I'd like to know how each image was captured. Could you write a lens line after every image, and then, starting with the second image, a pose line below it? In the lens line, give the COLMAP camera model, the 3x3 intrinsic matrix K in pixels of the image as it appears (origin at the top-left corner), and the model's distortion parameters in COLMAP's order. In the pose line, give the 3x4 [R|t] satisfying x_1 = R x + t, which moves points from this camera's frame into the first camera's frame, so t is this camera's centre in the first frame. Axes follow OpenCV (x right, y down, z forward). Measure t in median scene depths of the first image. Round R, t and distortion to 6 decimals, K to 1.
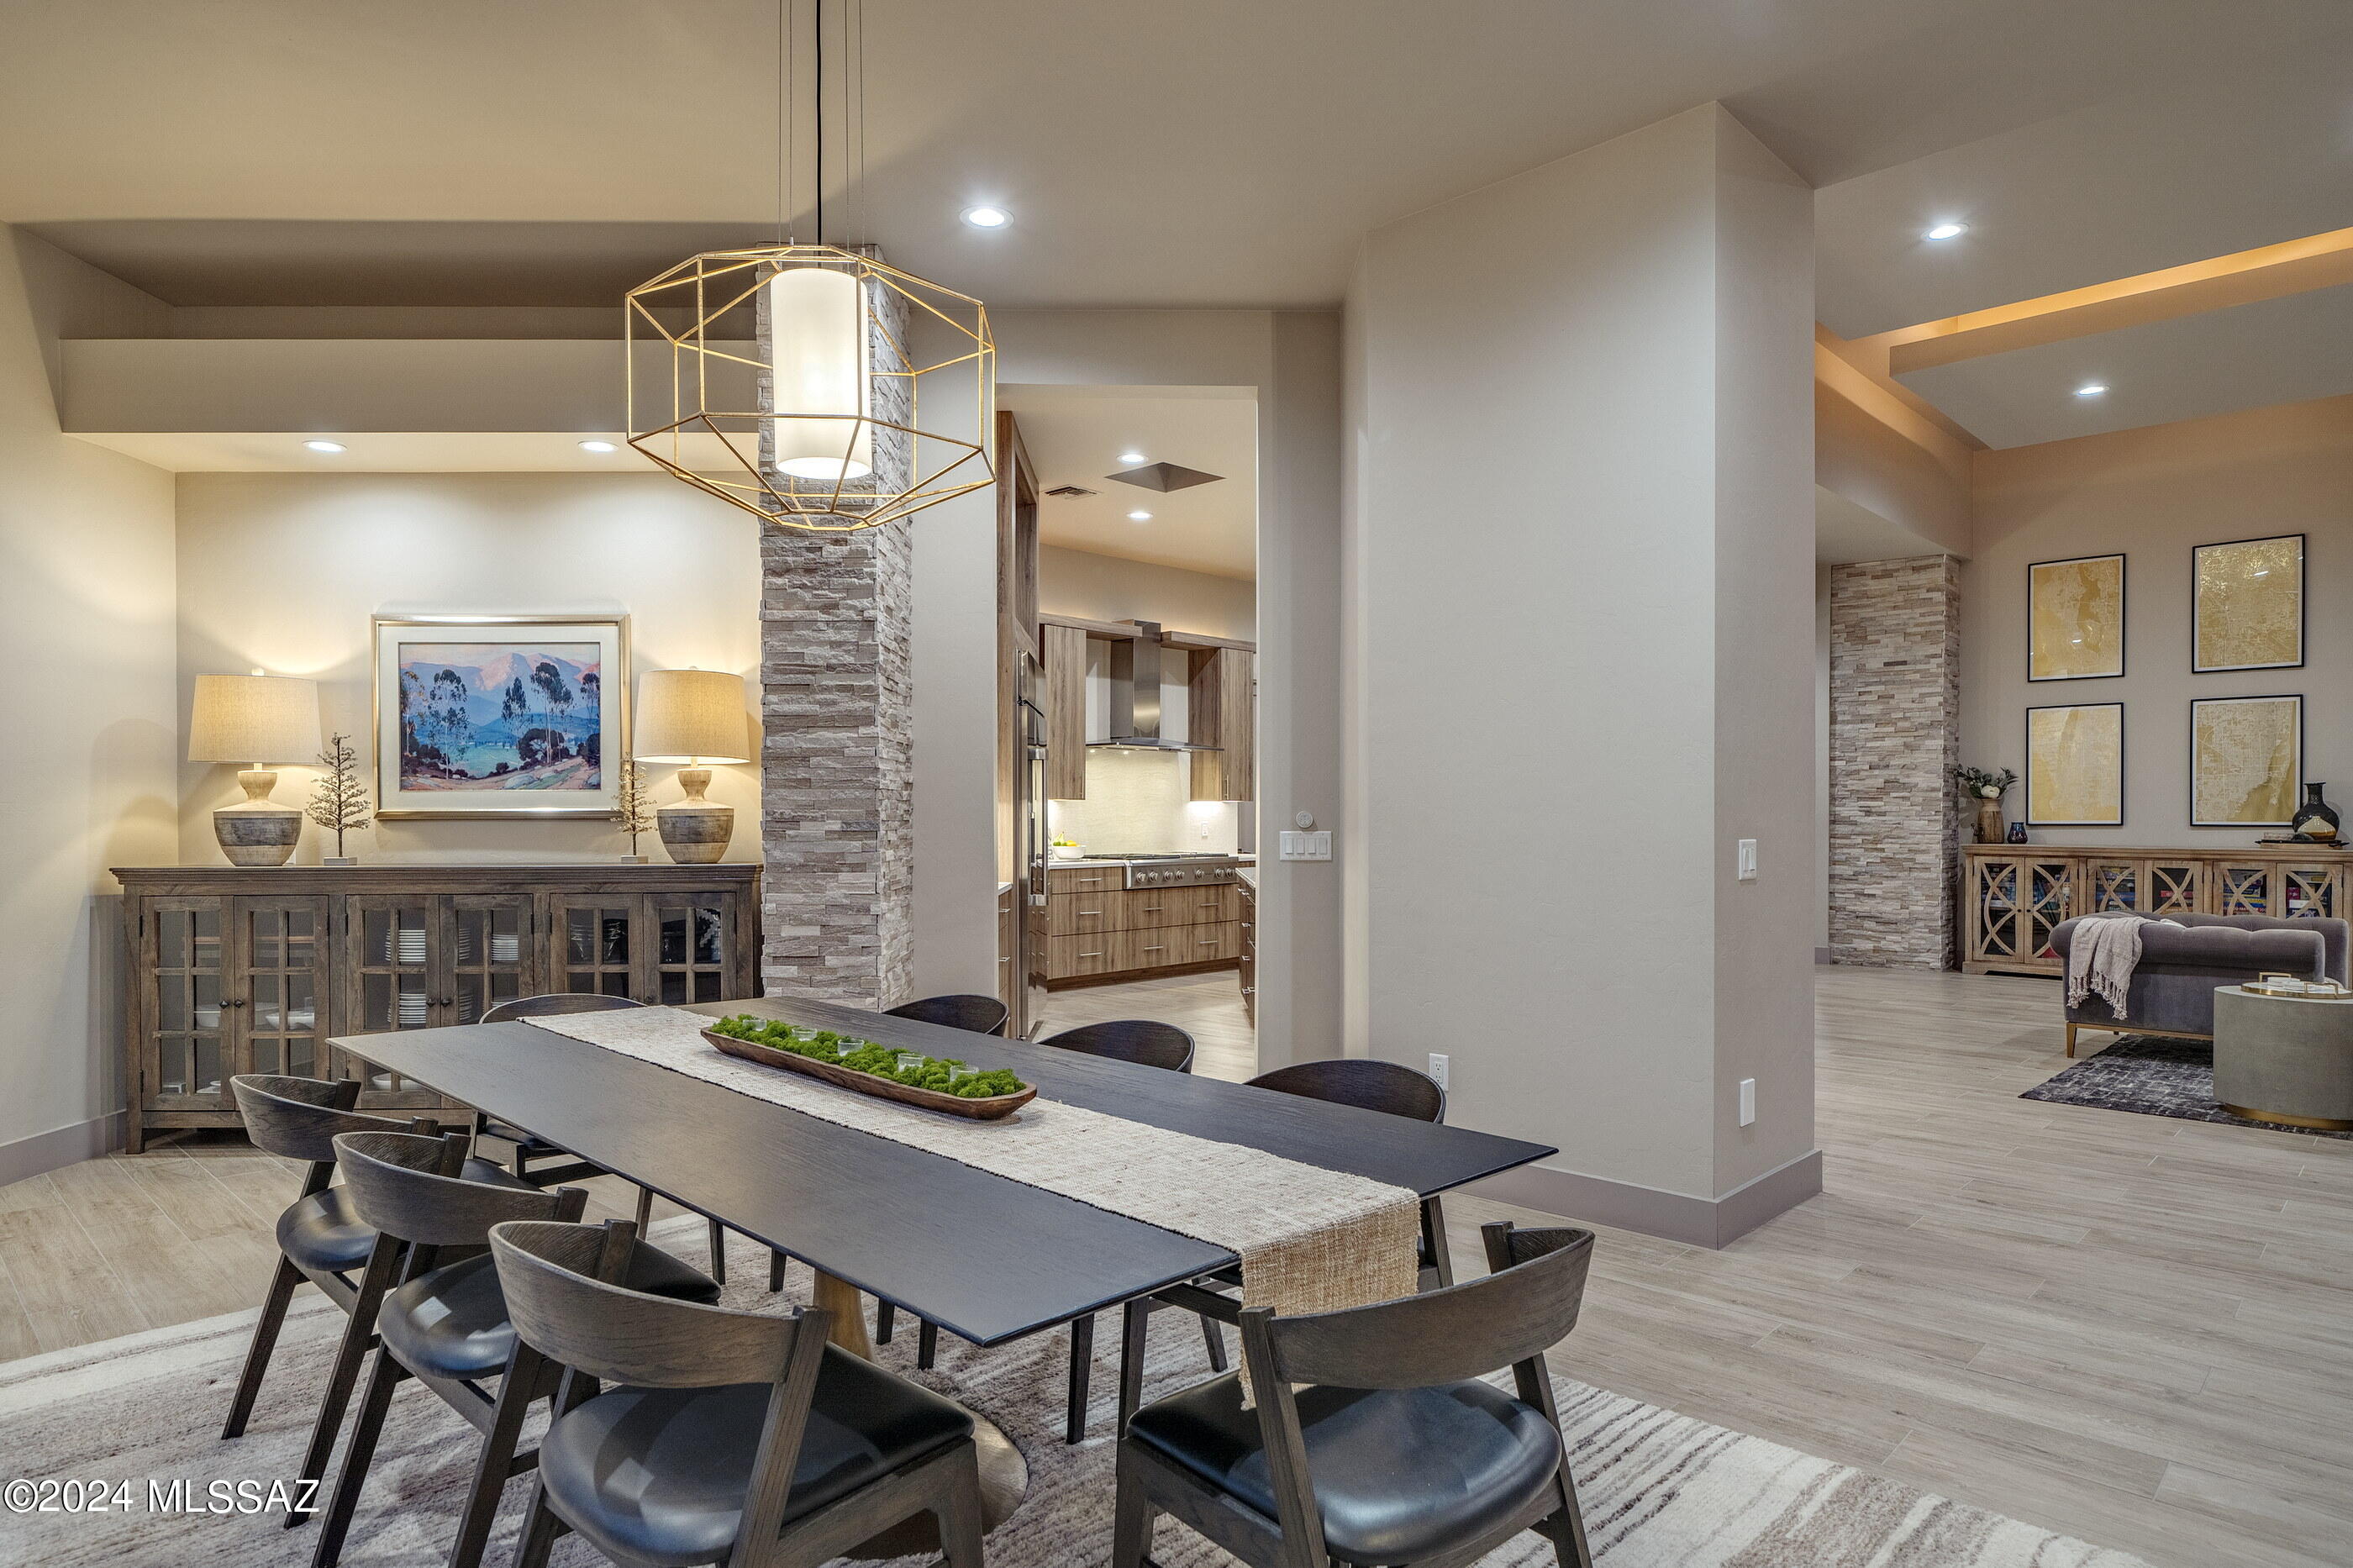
lens RADIAL K [[1325.0, 0, 1170.8], [0, 1325.0, 829.6], [0, 0, 1]] dist [-0.002548, -0.001481]
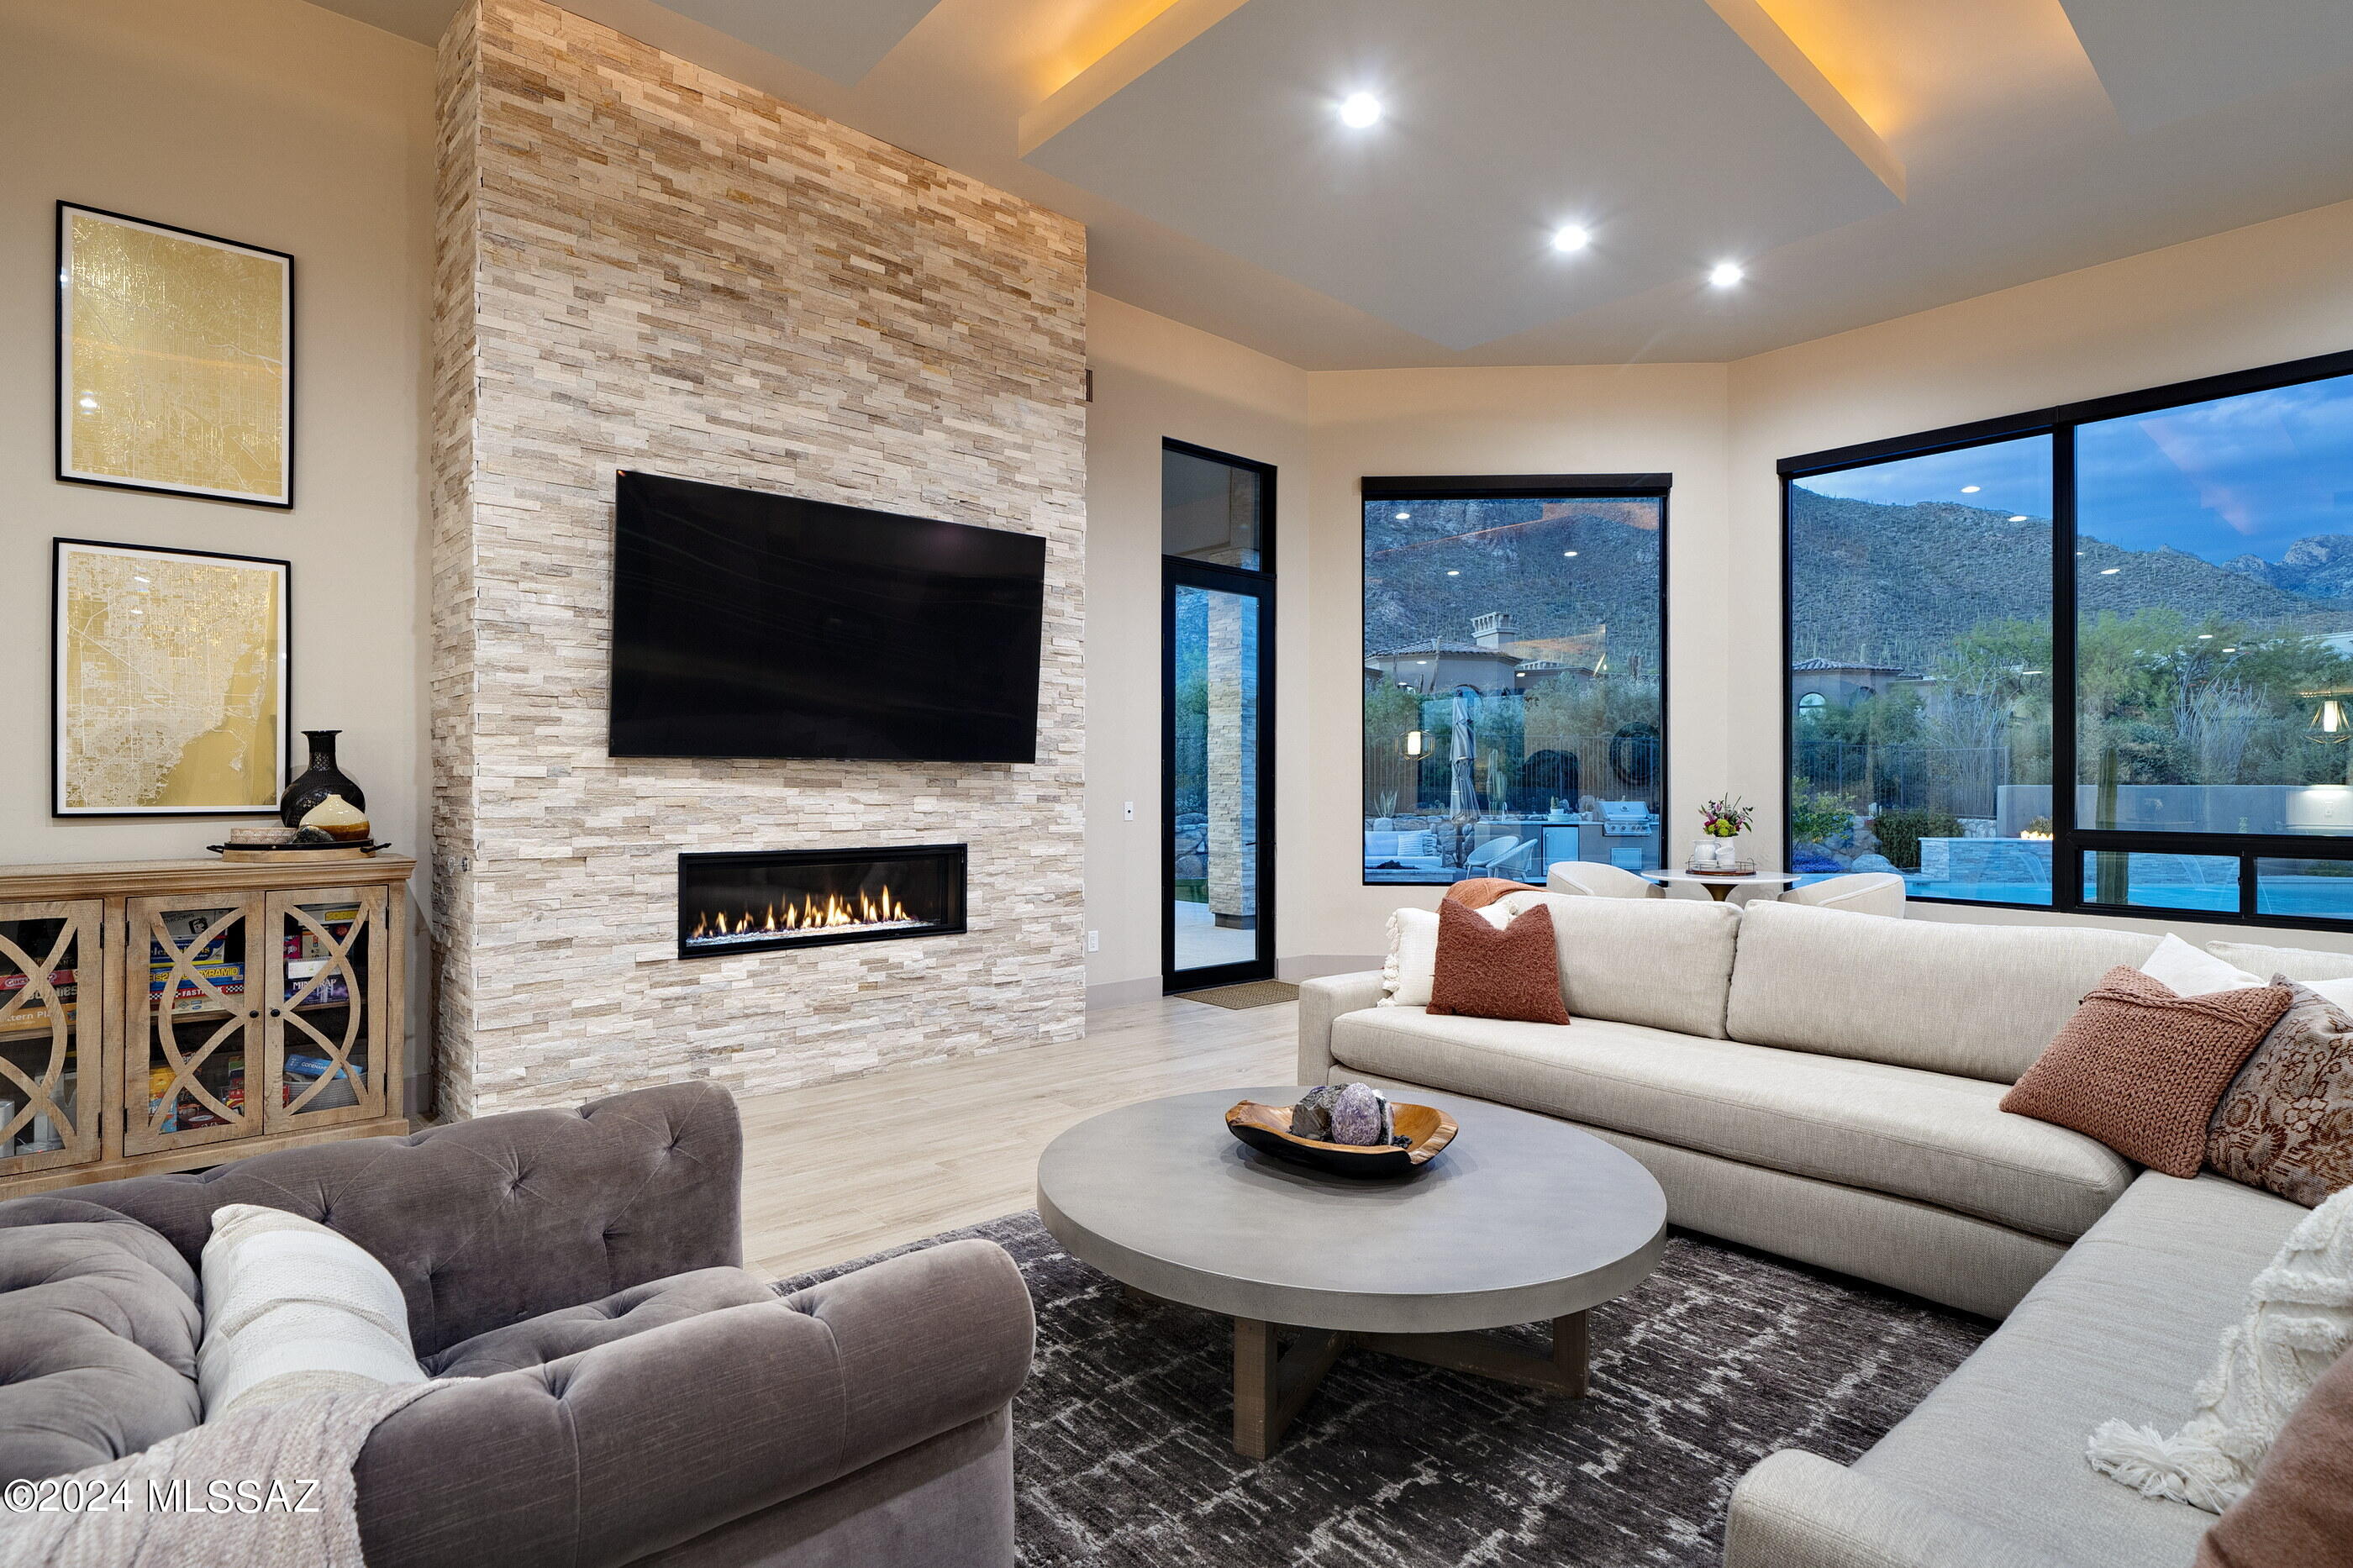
lens RADIAL K [[1165.7, 0, 1170.6], [0, 1165.7, 775.7], [0, 0, 1]] dist [-0.000469, 0.000463]
pose [[0.062111, 0.004721, 0.998058, 0.395521], [0.009756, 0.999938, -0.005337, -0.010952], [-0.998022, 0.010069, 0.062061, 0.591308]]
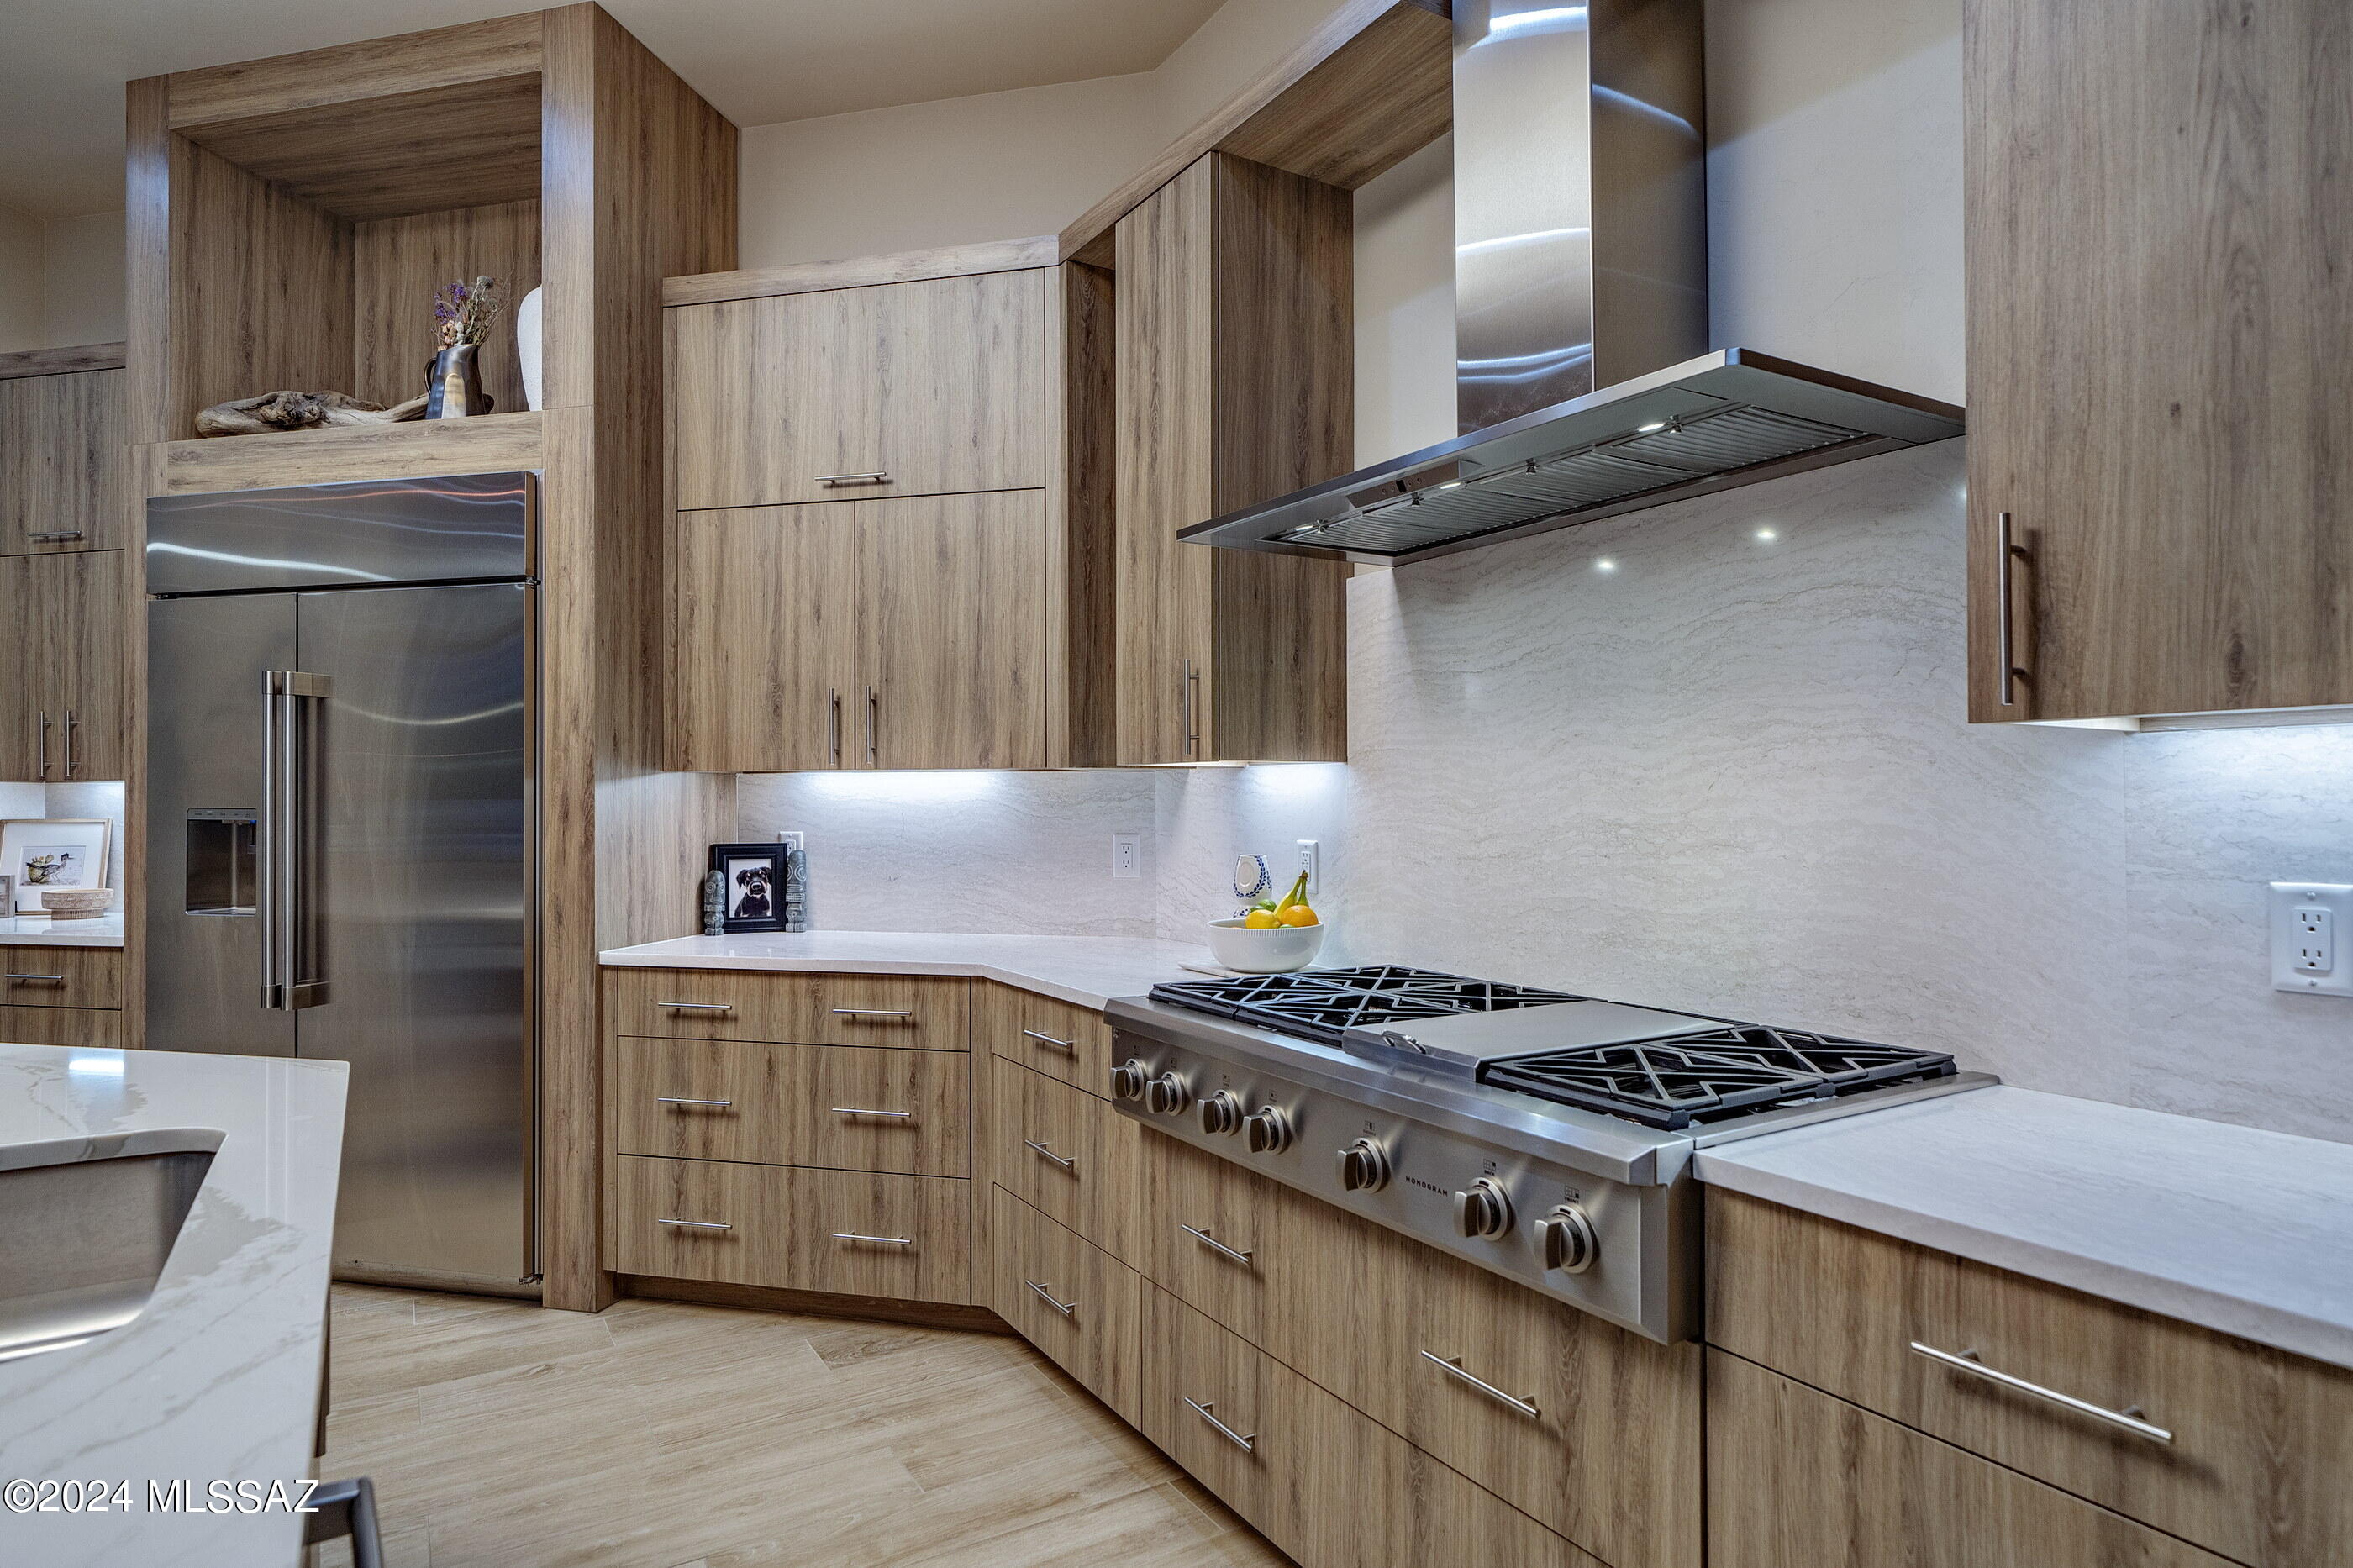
lens RADIAL K [[1323.2, 0, 1176.5], [0, 1323.2, 784.0], [0, 0, 1]] dist [0.001971, 0.000486]
pose [[-0.245367, -0.007277, -0.969403, 0.208216], [-0.007410, 0.999957, -0.005631, -0.016043], [0.969402, 0.005802, -0.245411, 1.070013]]
